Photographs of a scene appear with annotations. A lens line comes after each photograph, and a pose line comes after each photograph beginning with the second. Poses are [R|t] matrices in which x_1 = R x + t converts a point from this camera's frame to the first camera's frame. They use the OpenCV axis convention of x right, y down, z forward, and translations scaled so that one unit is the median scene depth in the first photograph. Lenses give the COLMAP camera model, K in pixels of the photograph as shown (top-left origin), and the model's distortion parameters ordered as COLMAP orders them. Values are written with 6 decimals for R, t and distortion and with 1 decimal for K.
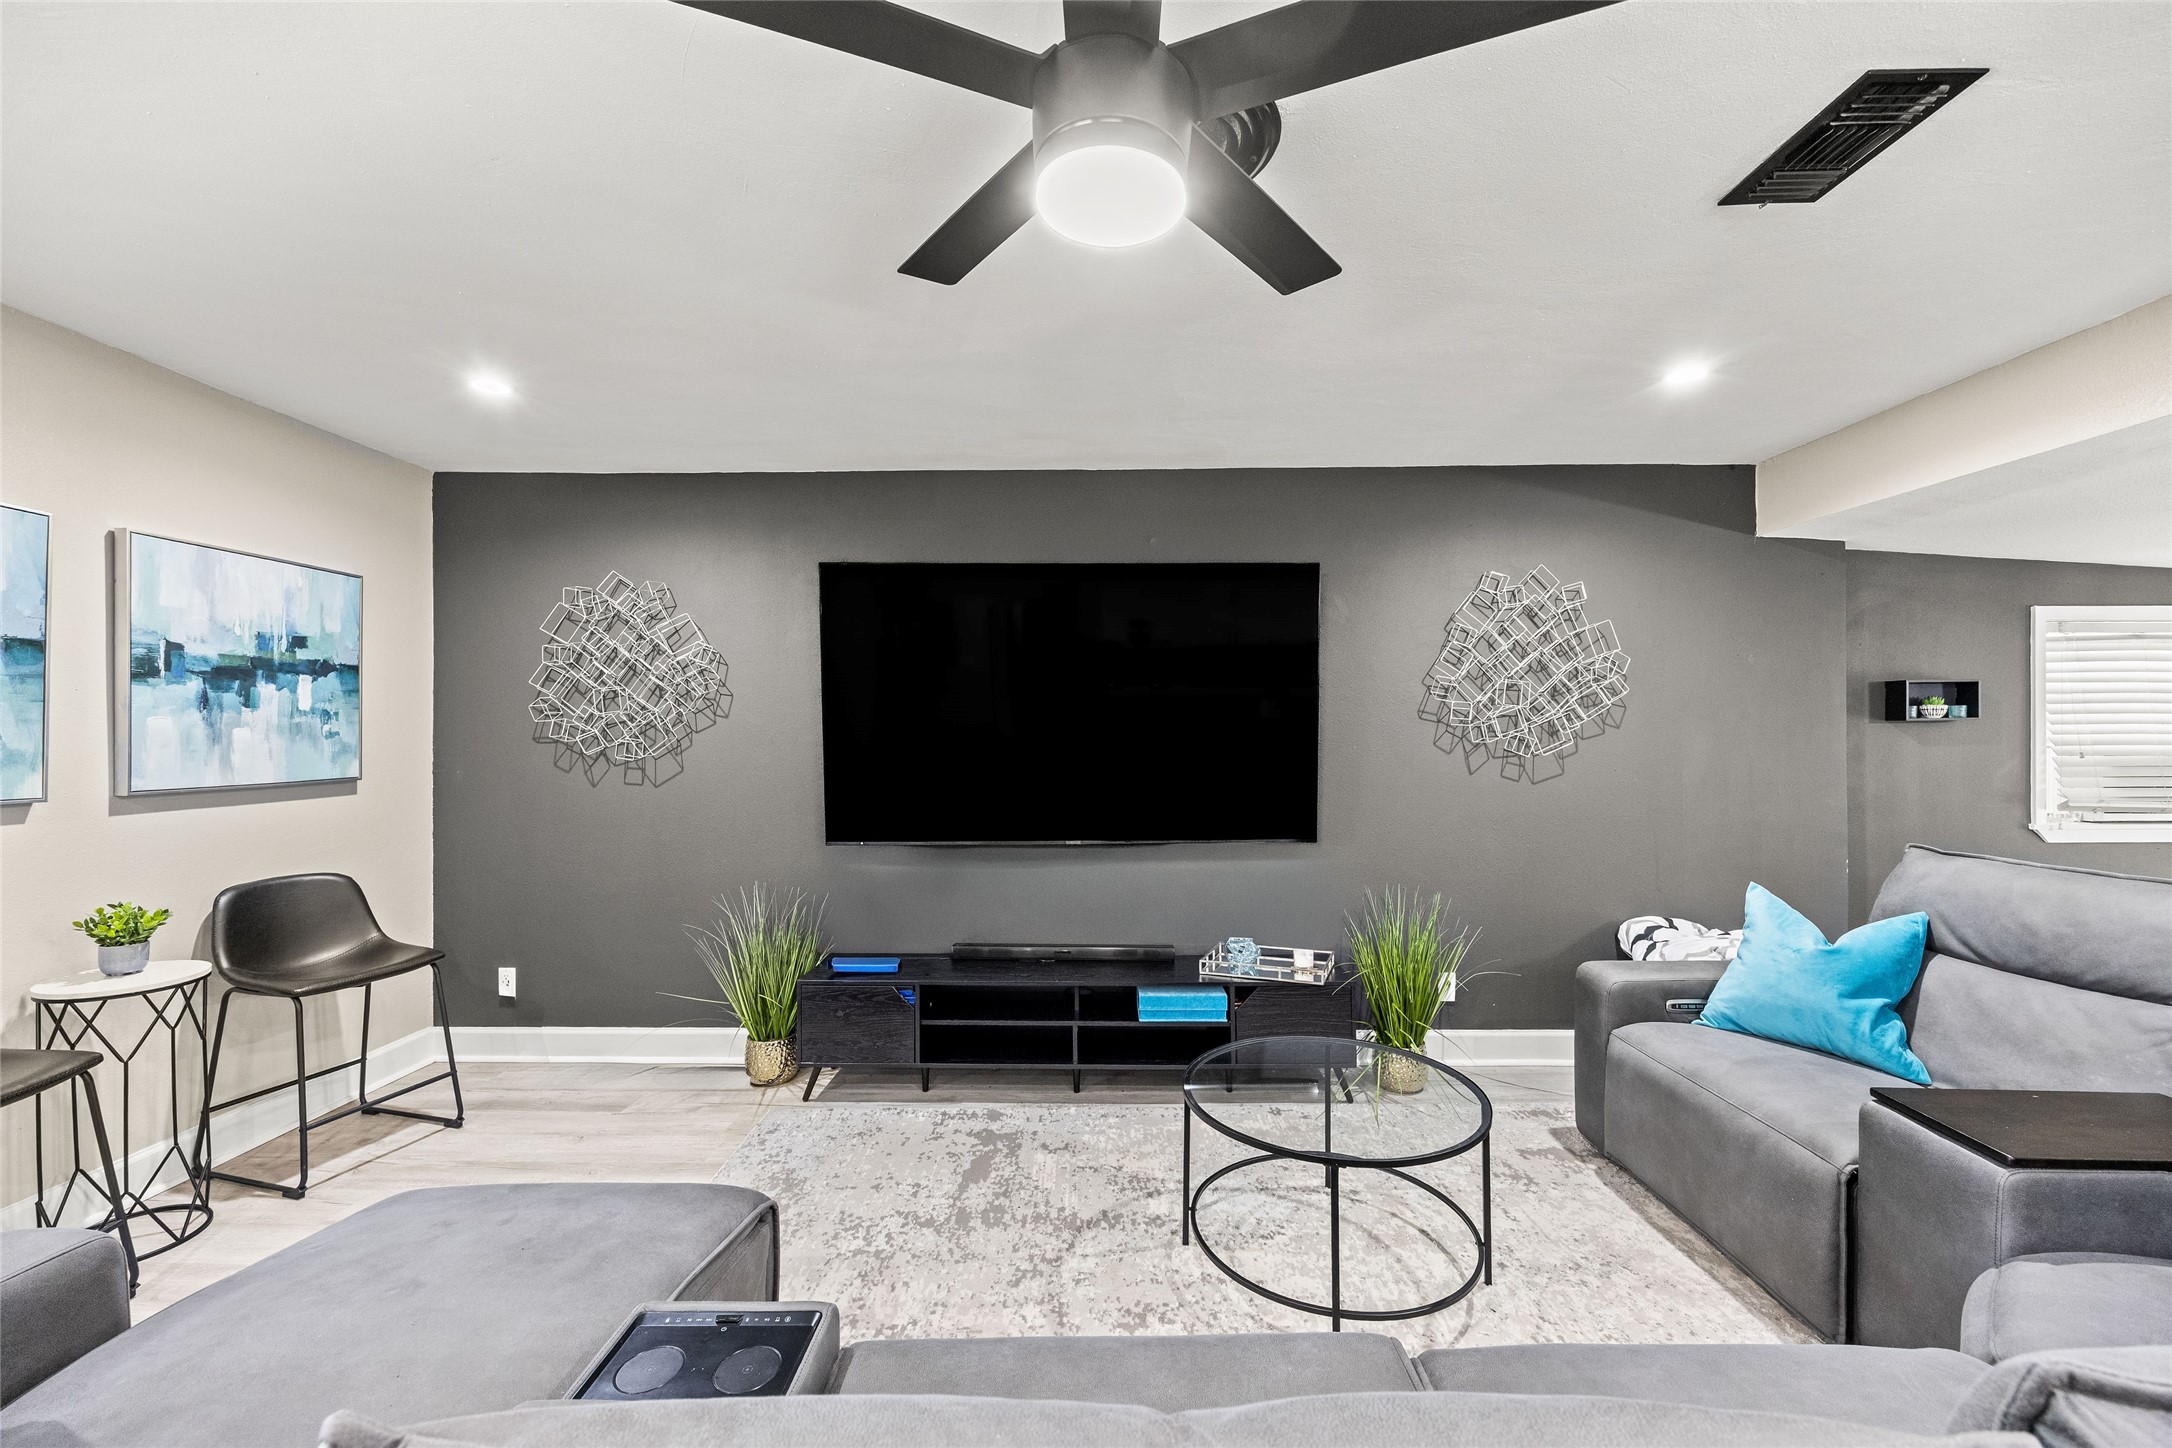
lens RADIAL K [[844.1, 0, 1090.1], [0, 844.1, 734.2], [0, 0, 1]] dist [-0.005700, -0.000166]
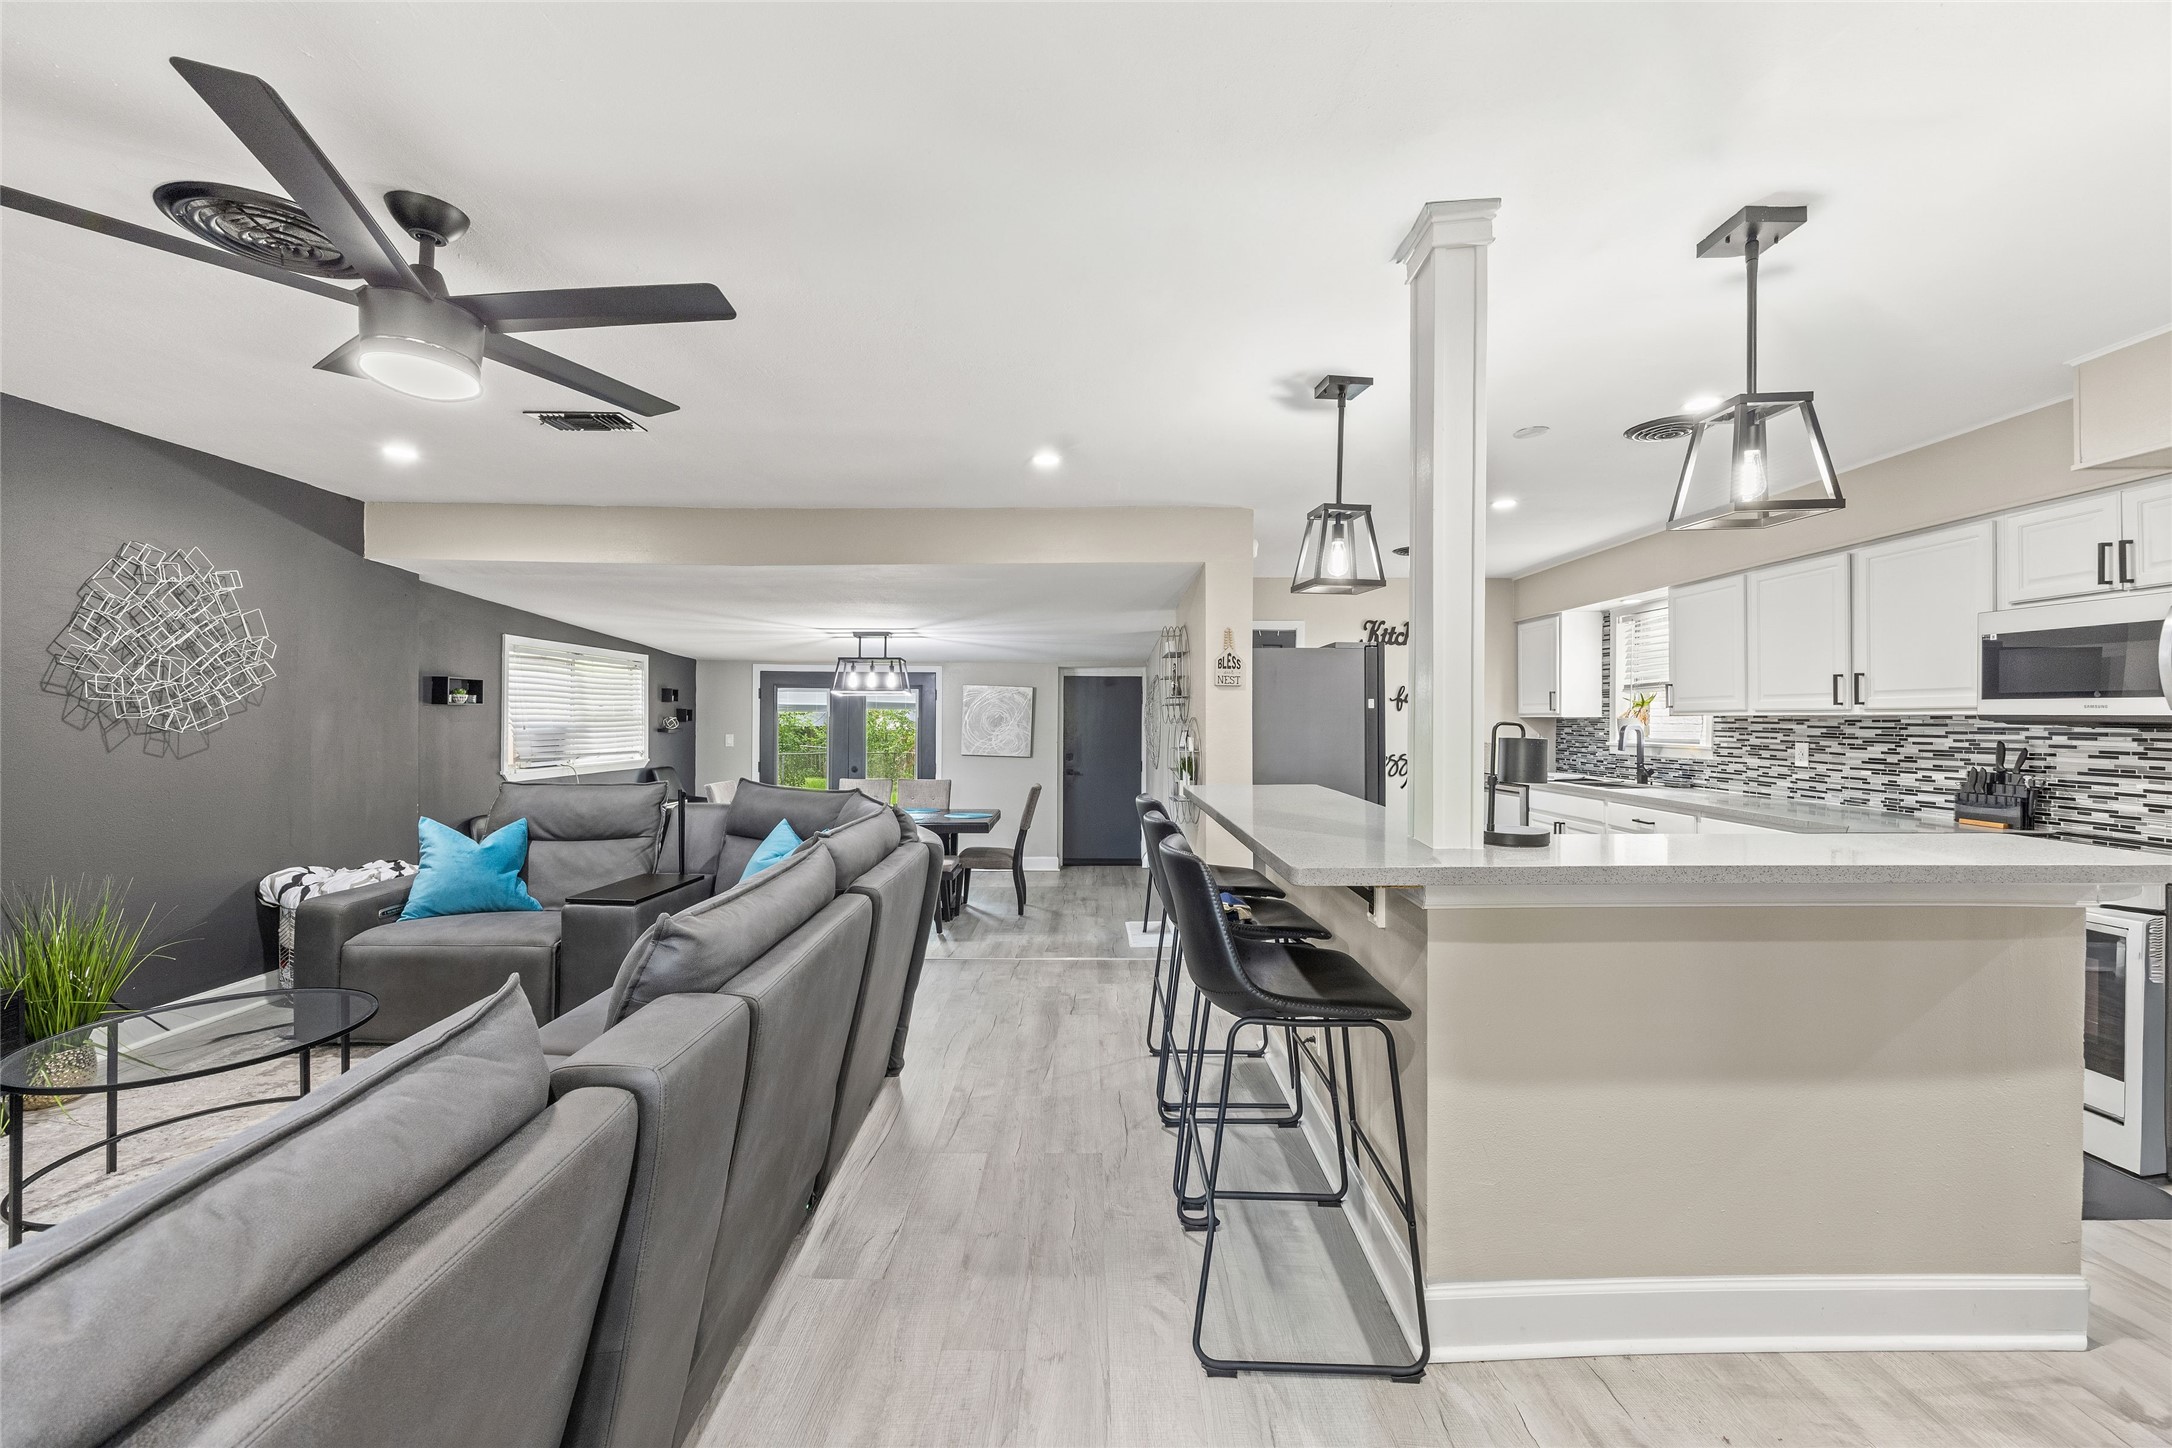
lens RADIAL K [[855.5, 0, 1092.6], [0, 855.5, 719.1], [0, 0, 1]] dist [-0.000222, -0.000085]
pose [[-0.022836, 0.002927, 0.999735, -0.634241], [-0.010324, 0.999942, -0.003164, 0.002727], [-0.999686, -0.010394, -0.022804, -0.096263]]
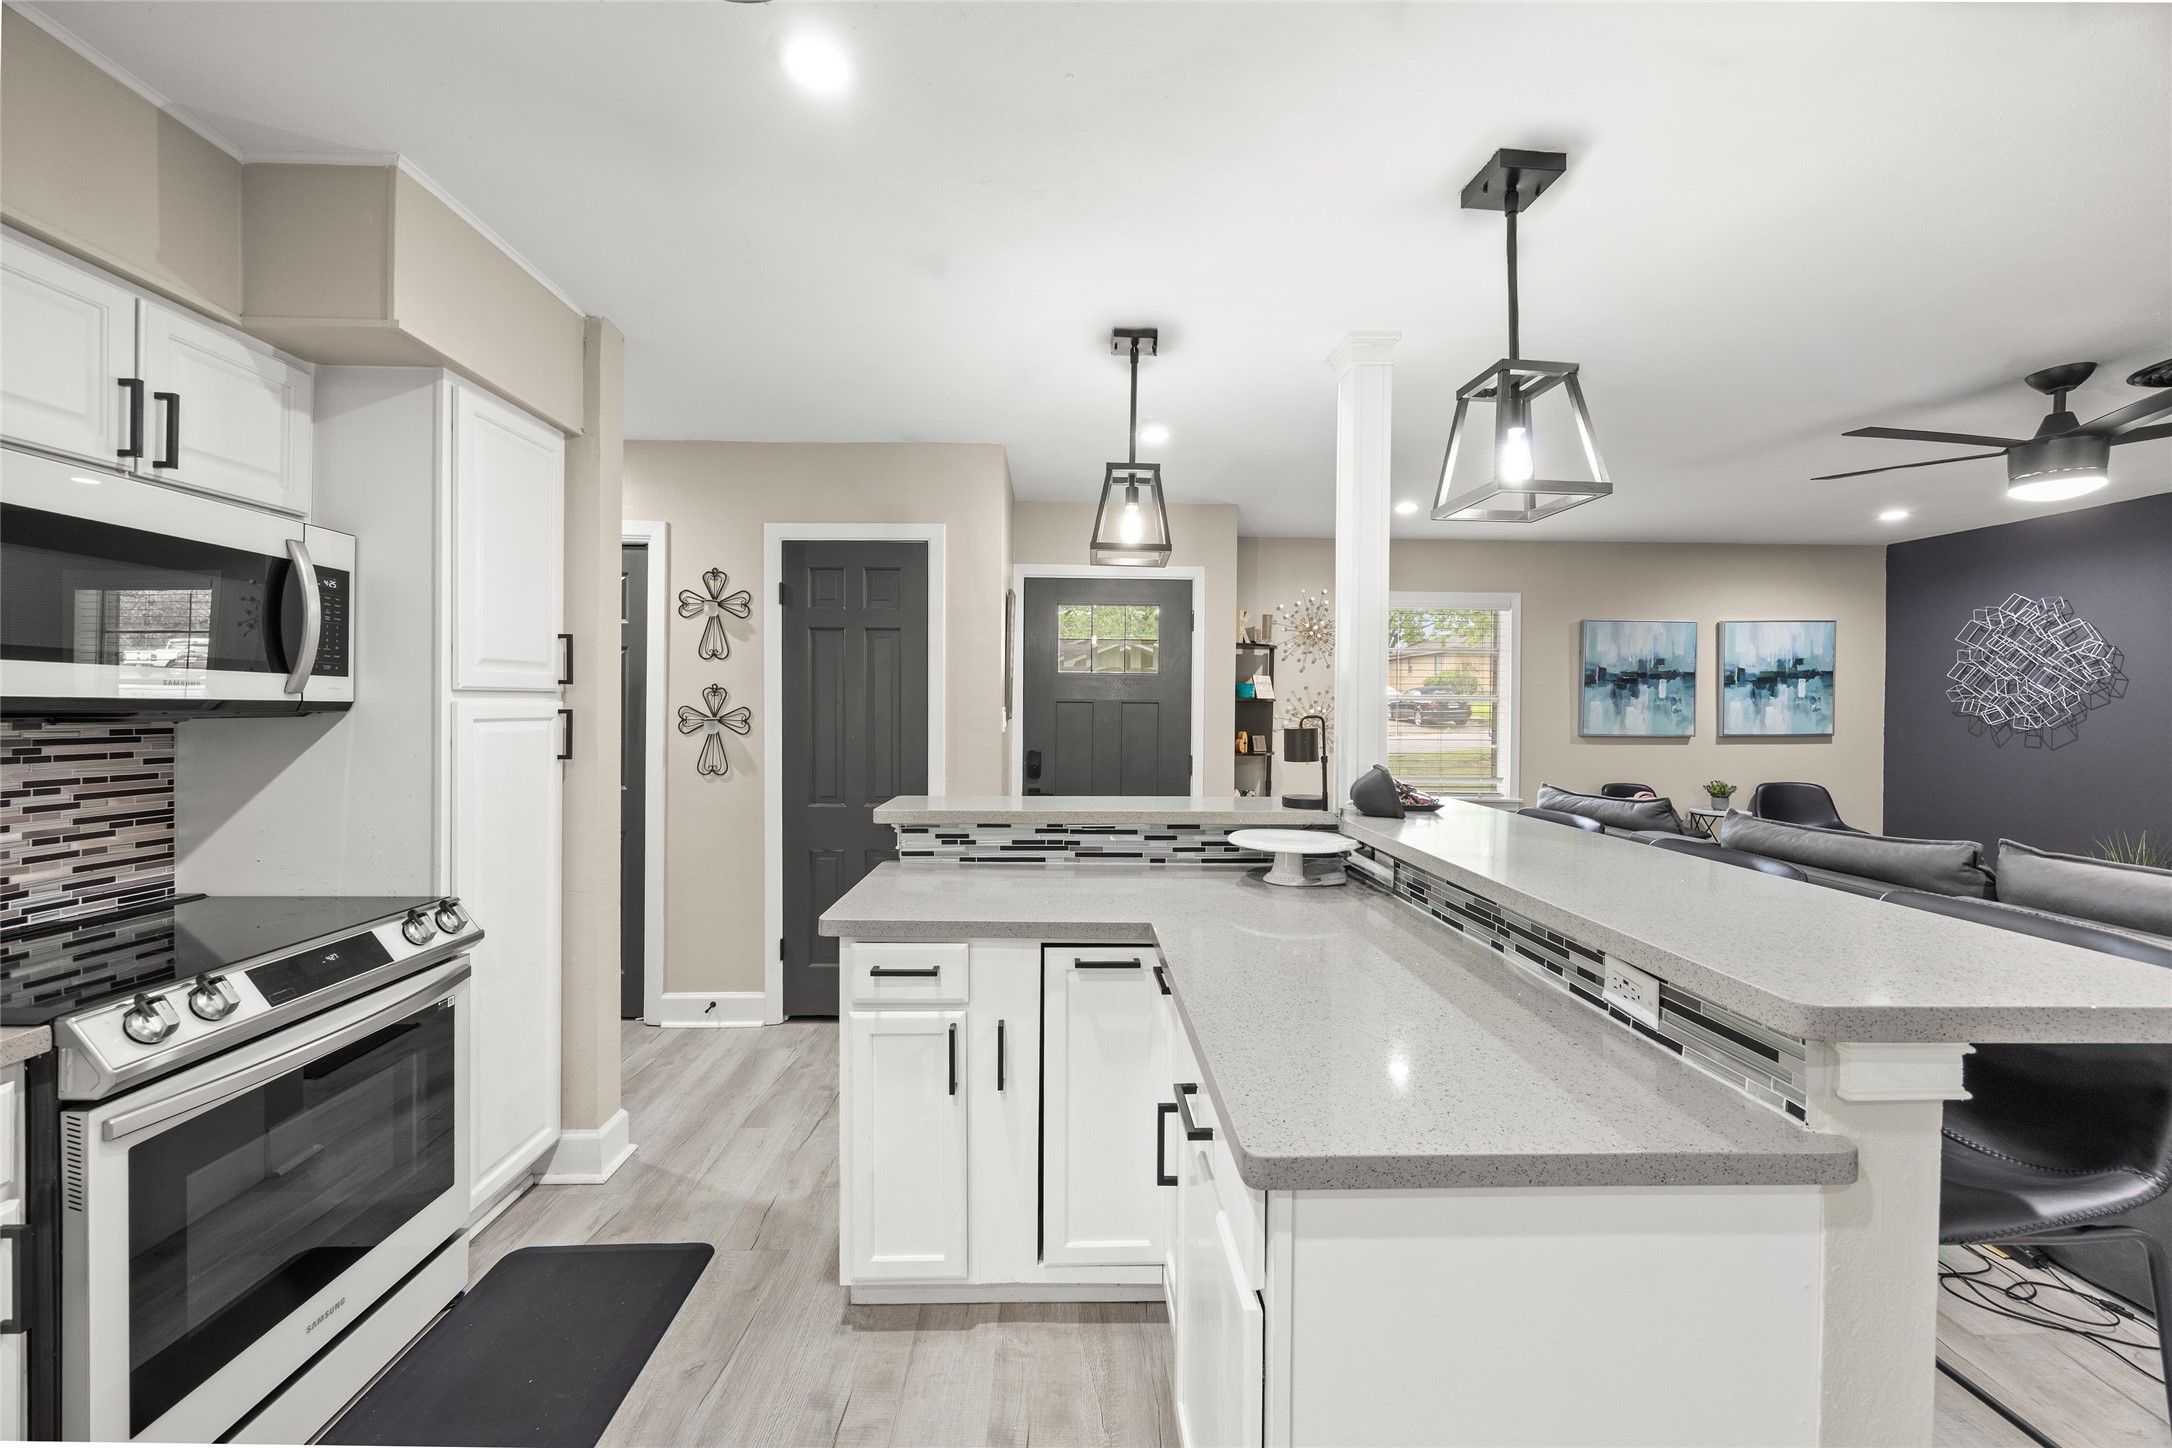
lens RADIAL K [[830.0, 0, 1080.0], [0, 830.0, 713.5], [0, 0, 1]] dist [-0.008117, 0.000022]
pose [[0.042319, 0.014063, -0.999005, 0.864253], [-0.001031, 0.999901, 0.014031, -0.016237], [0.999104, 0.000436, 0.042329, -0.713450]]
